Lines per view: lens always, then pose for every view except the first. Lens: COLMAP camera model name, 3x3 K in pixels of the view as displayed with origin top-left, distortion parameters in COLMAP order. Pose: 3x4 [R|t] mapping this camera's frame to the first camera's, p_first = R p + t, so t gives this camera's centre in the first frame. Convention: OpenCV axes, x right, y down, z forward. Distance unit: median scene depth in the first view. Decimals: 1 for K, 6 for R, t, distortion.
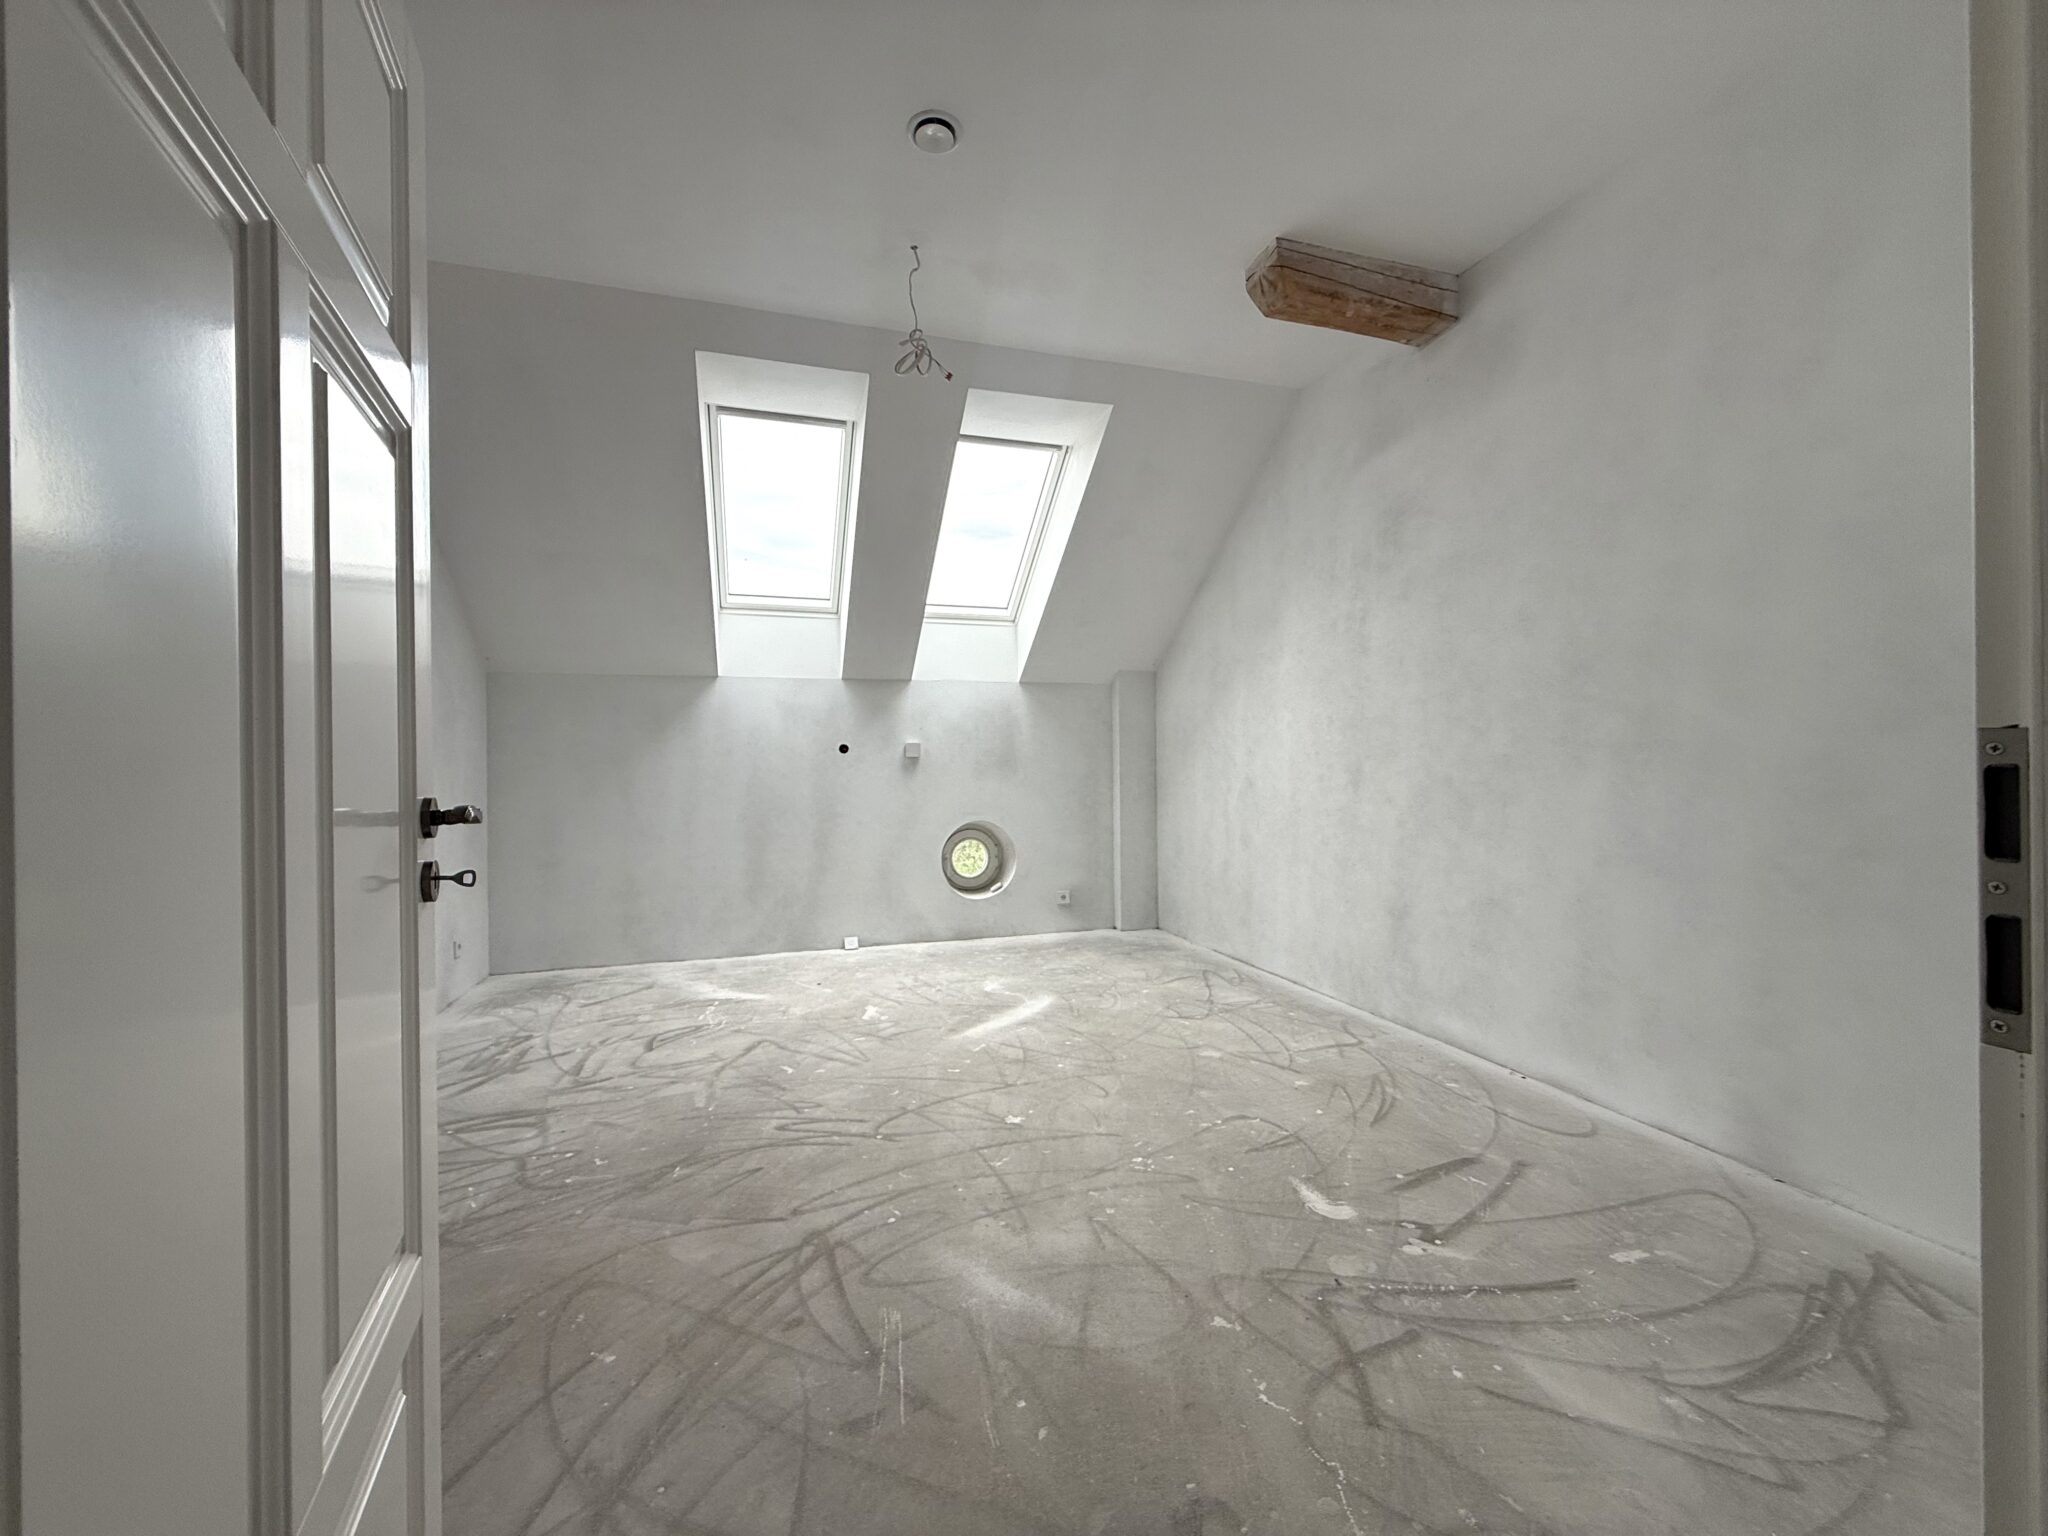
lens RADIAL K [[816.0, 0, 1022.5], [0, 816.0, 768.1], [0, 0, 1]] dist [0.001396, -0.000371]
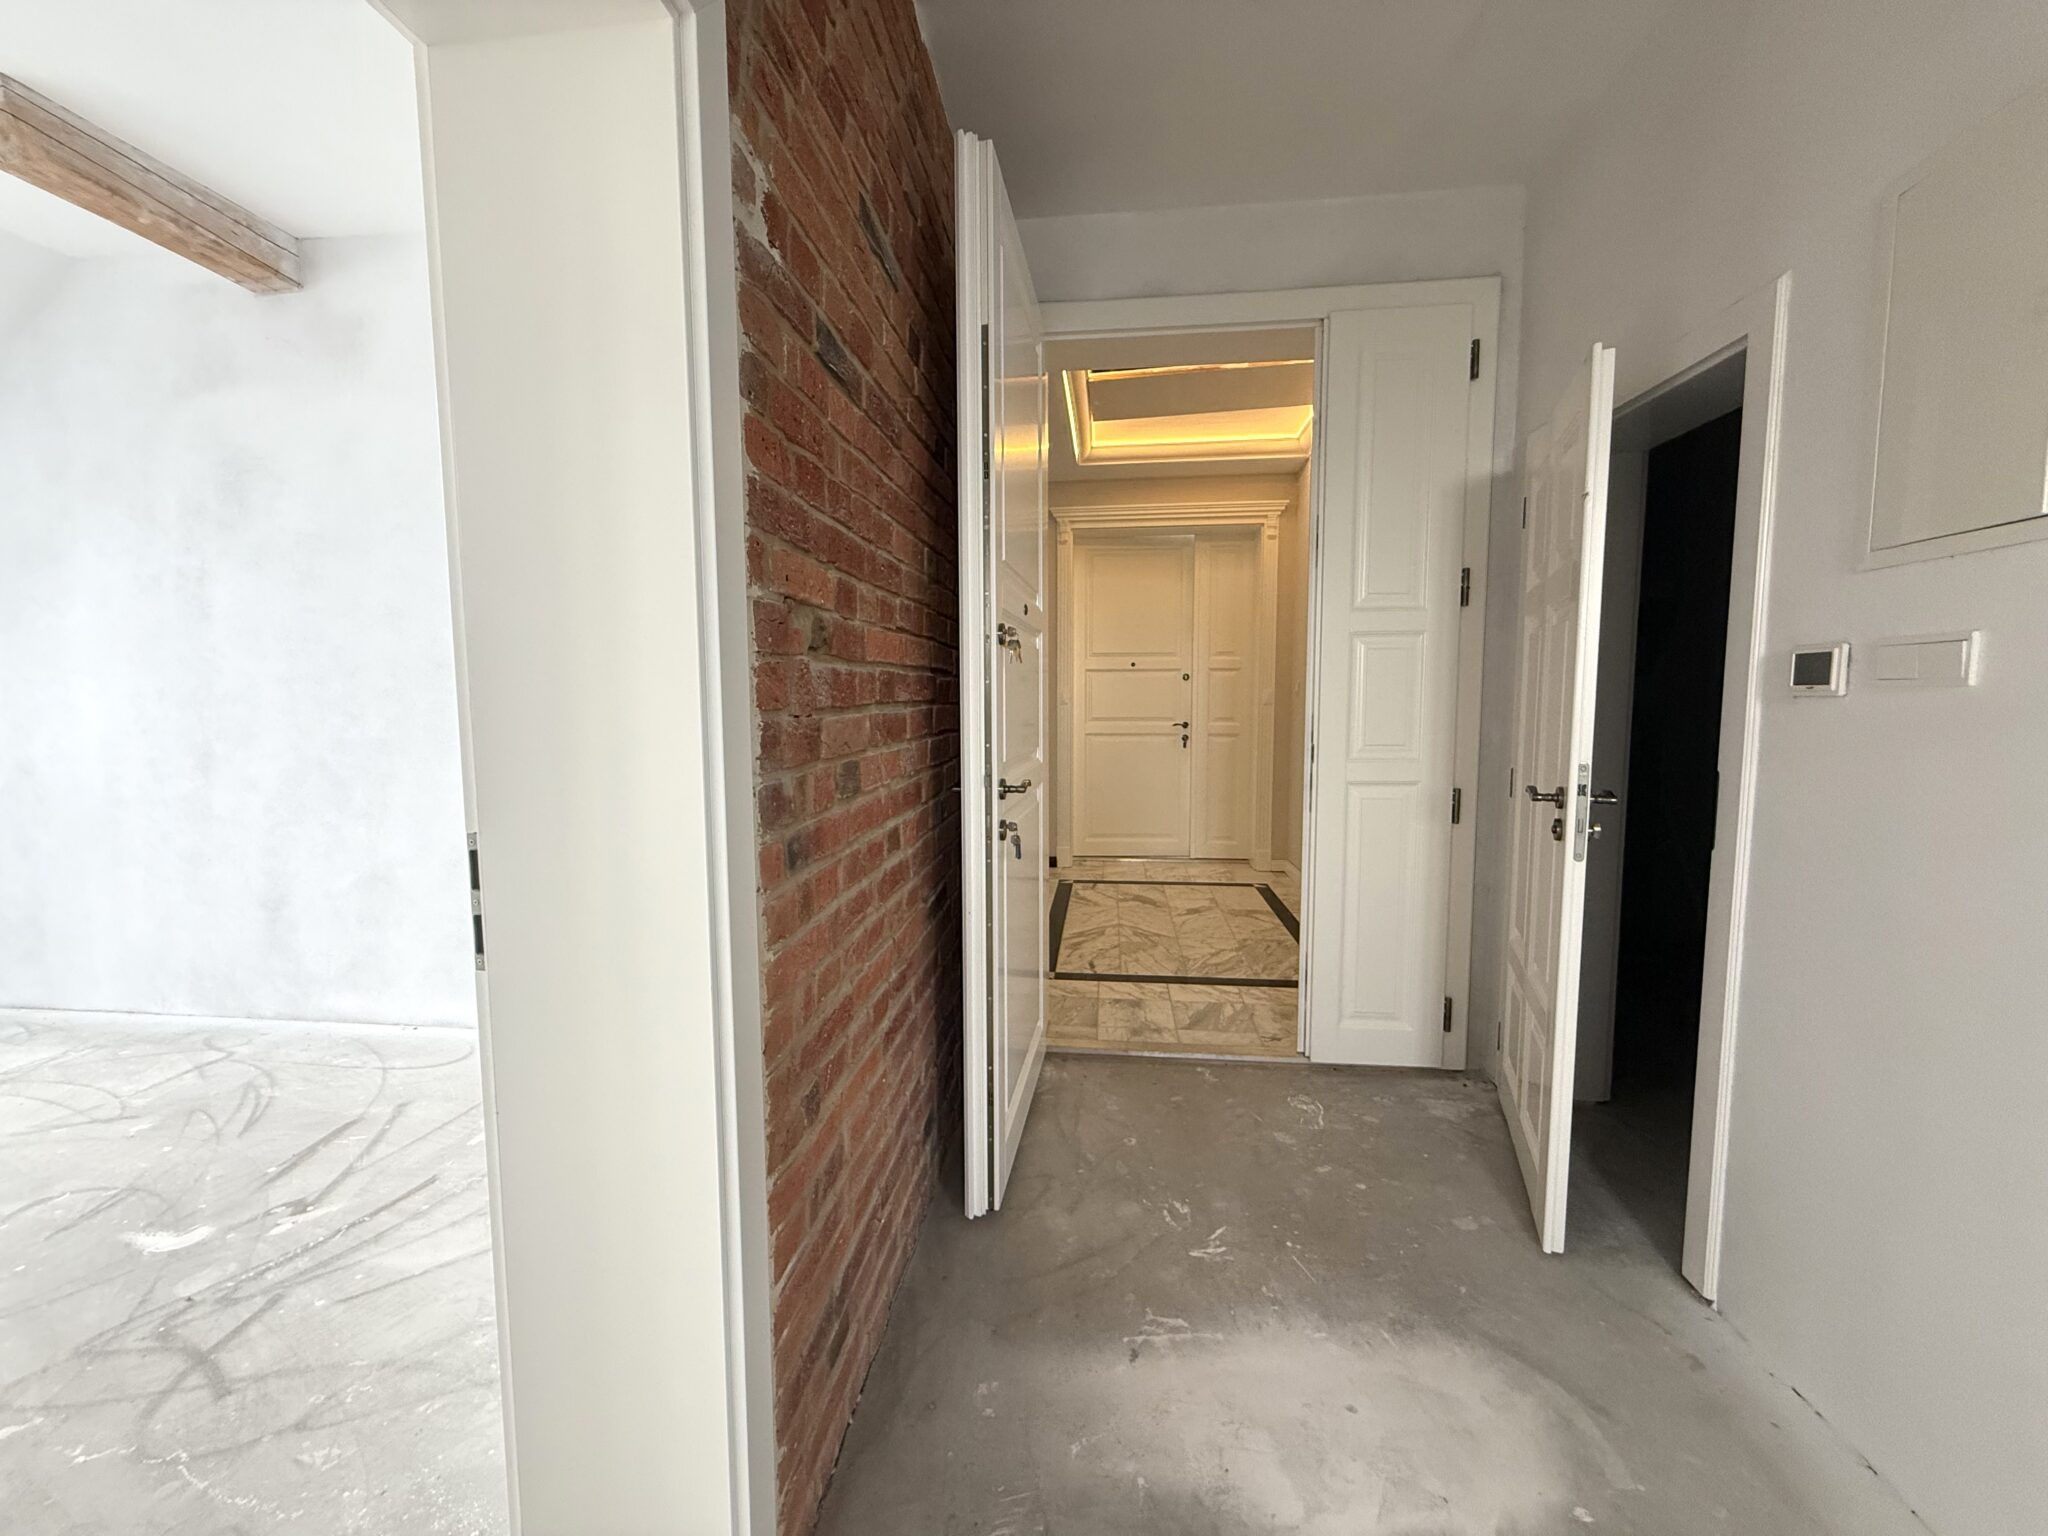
lens RADIAL K [[816.0, 0, 1016.2], [0, 816.0, 765.3], [0, 0, 1]] dist [0.001396, -0.000371]
pose [[0.413428, -0.069972, 0.907844, -0.043905], [0.003678, 0.997163, 0.075181, -0.076678], [-0.910529, -0.027743, 0.412512, -0.250443]]
